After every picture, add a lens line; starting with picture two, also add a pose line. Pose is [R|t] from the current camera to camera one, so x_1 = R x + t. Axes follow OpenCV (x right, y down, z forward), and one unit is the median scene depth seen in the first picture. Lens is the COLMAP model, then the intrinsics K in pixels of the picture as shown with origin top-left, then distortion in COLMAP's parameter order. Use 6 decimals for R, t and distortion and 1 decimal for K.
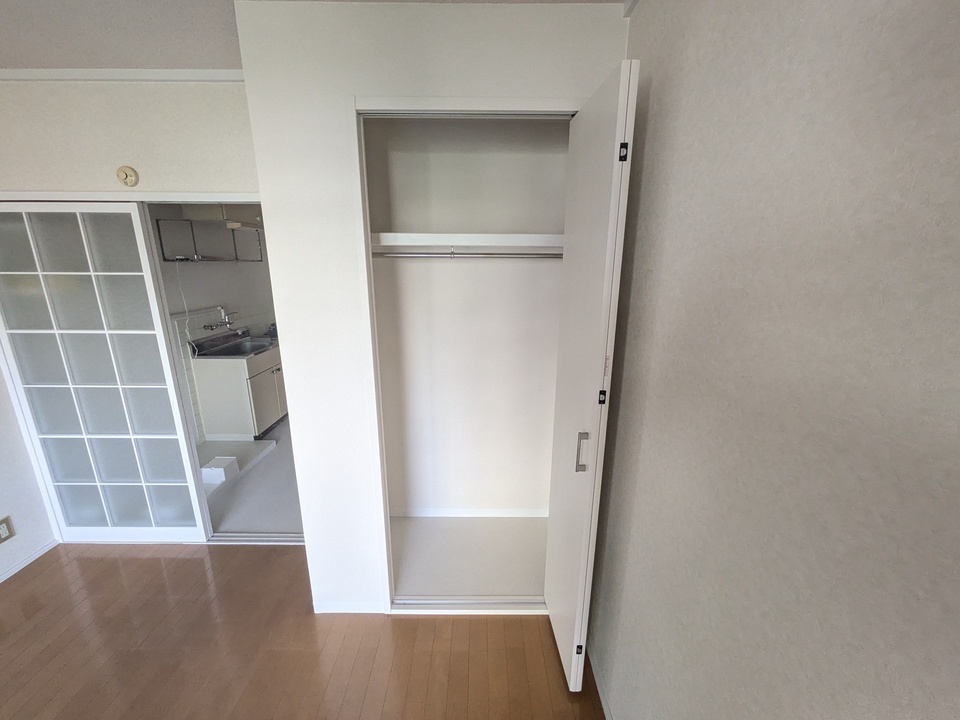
lens RADIAL K [[381.8, 0, 480.8], [0, 381.8, 359.2], [0, 0, 1]] dist [0.000457, 0.000018]
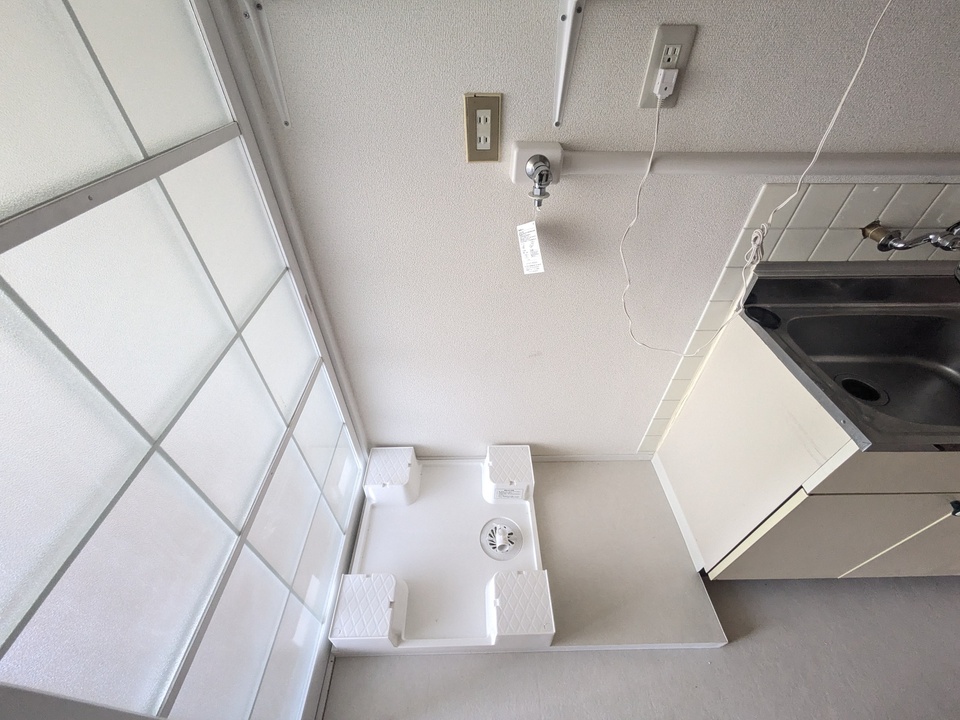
lens RADIAL K [[381.8, 0, 479.3], [0, 381.8, 362.3], [0, 0, 1]] dist [0.000457, 0.000018]
pose [[0.014312, 0.666229, -0.745610, -0.475643], [-0.255667, 0.723337, 0.641419, -0.119939], [0.966659, 0.181448, 0.180685, 0.721426]]
